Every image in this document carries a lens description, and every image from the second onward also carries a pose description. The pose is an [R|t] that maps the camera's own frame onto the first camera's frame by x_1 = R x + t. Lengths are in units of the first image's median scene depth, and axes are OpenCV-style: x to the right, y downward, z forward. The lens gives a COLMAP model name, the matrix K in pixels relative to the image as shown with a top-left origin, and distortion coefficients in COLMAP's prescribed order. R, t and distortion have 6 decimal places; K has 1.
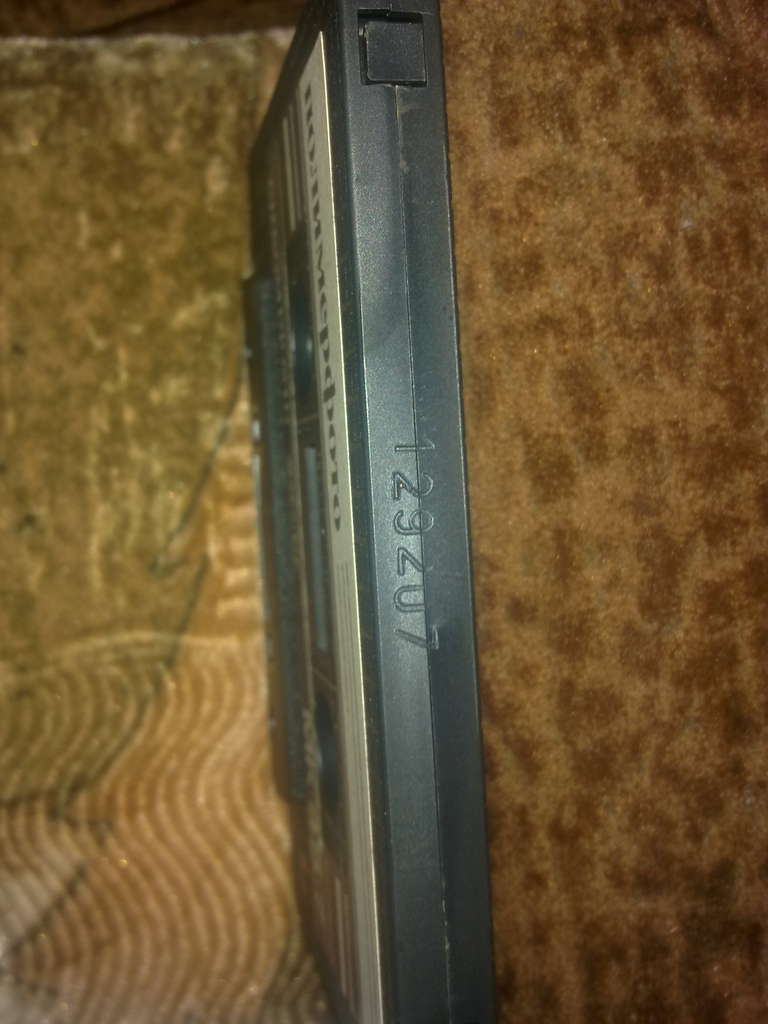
lens RADIAL K [[1142.1, 0, 350.1], [0, 1142.1, 488.3], [0, 0, 1]] dist [-0.038326, 0.000000]
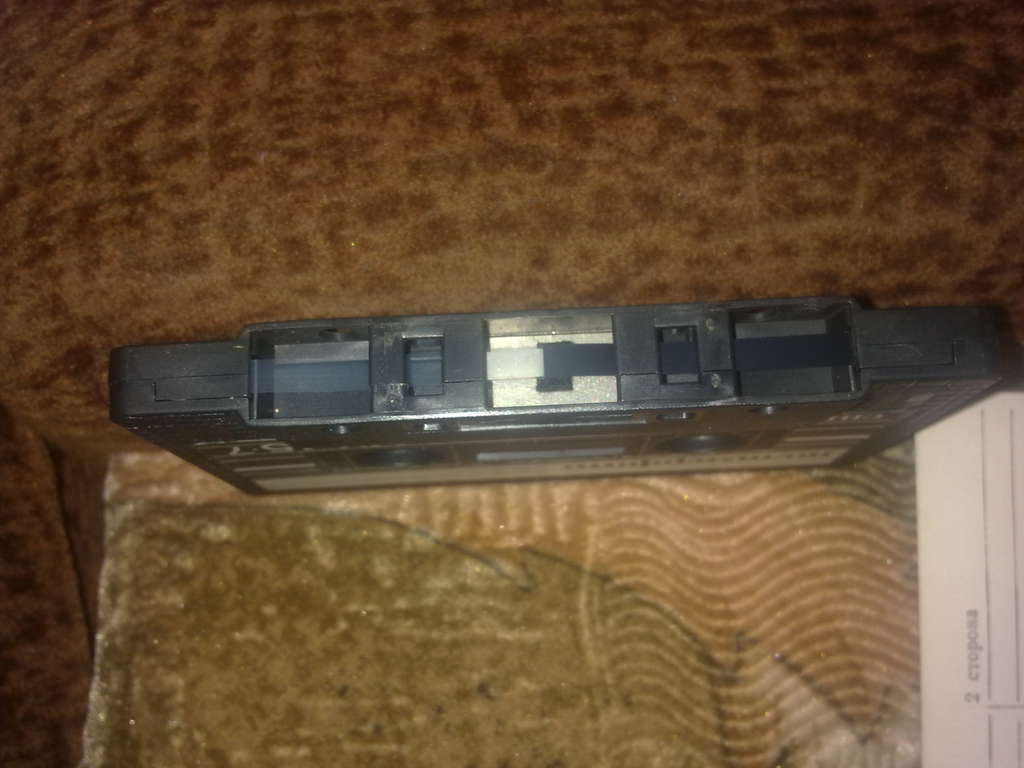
lens RADIAL K [[1142.1, 0, 478.8], [0, 1142.1, 412.0], [0, 0, 1]] dist [-0.038326, 0.000000]
pose [[0.037449, -0.984395, 0.171944, -0.199615], [0.997153, 0.025542, -0.070946, 0.101074], [0.065447, 0.174111, 0.982549, -0.236871]]
